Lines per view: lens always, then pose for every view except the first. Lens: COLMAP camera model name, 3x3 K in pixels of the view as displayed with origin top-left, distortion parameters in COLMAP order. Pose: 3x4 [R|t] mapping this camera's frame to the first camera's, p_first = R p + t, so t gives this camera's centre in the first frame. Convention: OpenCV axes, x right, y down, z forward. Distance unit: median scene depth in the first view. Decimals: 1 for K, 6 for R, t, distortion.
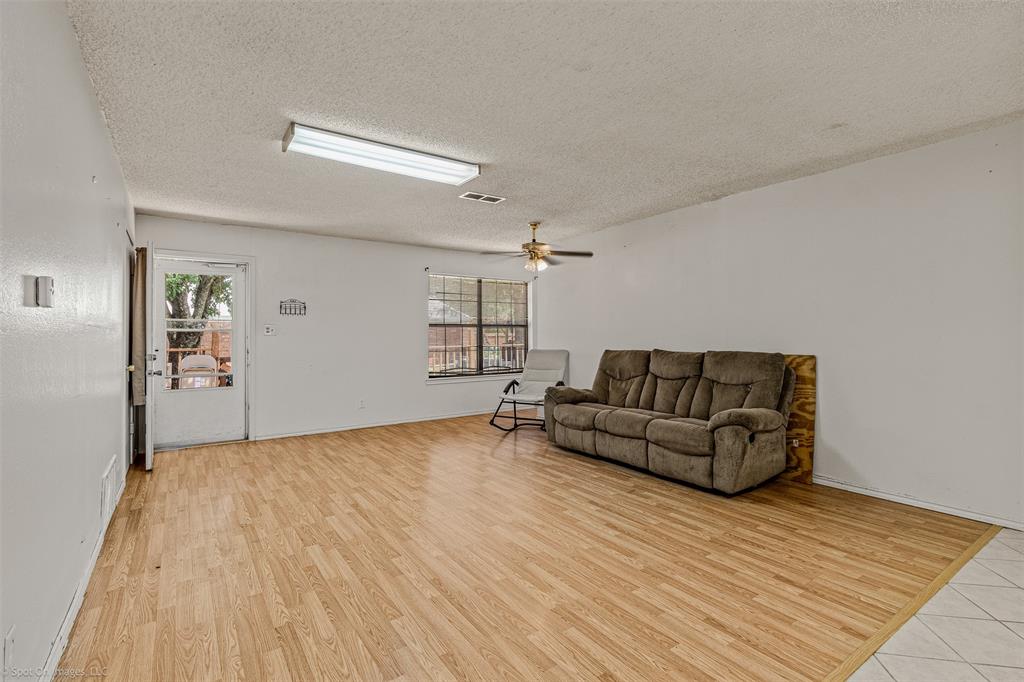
lens RADIAL K [[473.2, 0, 512.0], [0, 473.2, 341.0], [0, 0, 1]] dist [0.000603, -0.000084]
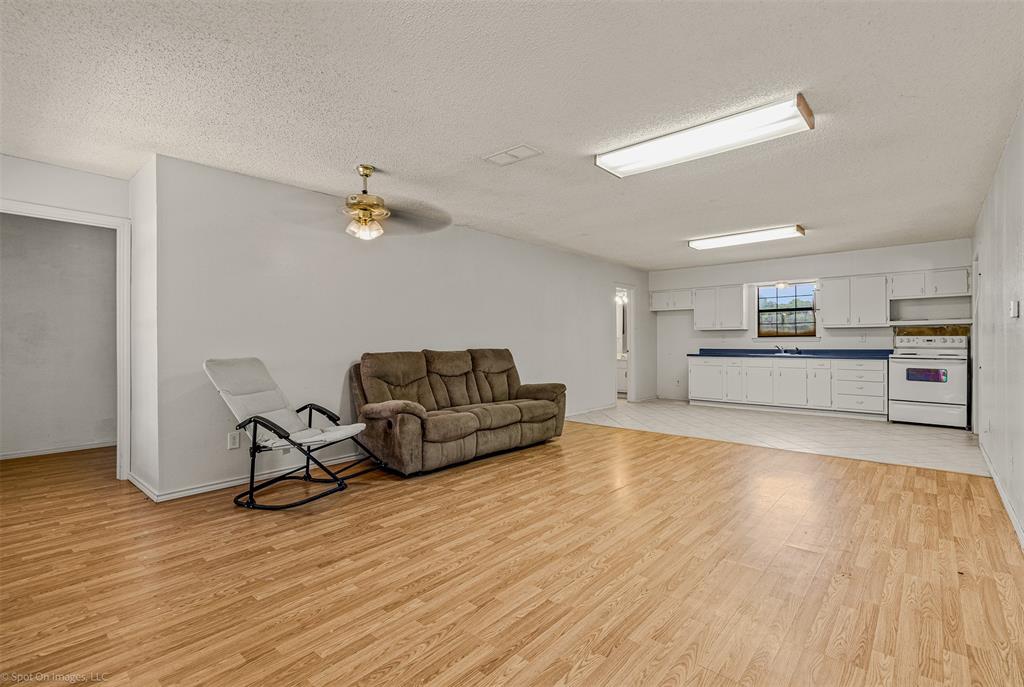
lens RADIAL K [[482.3, 0, 512.0], [0, 482.3, 343.5], [0, 0, 1]] dist [0.000768, 0.000336]
pose [[-0.249427, 0.002405, 0.968391, -0.853812], [0.007629, 0.999971, -0.000518, 0.006237], [-0.968364, 0.007258, -0.249438, 1.235254]]
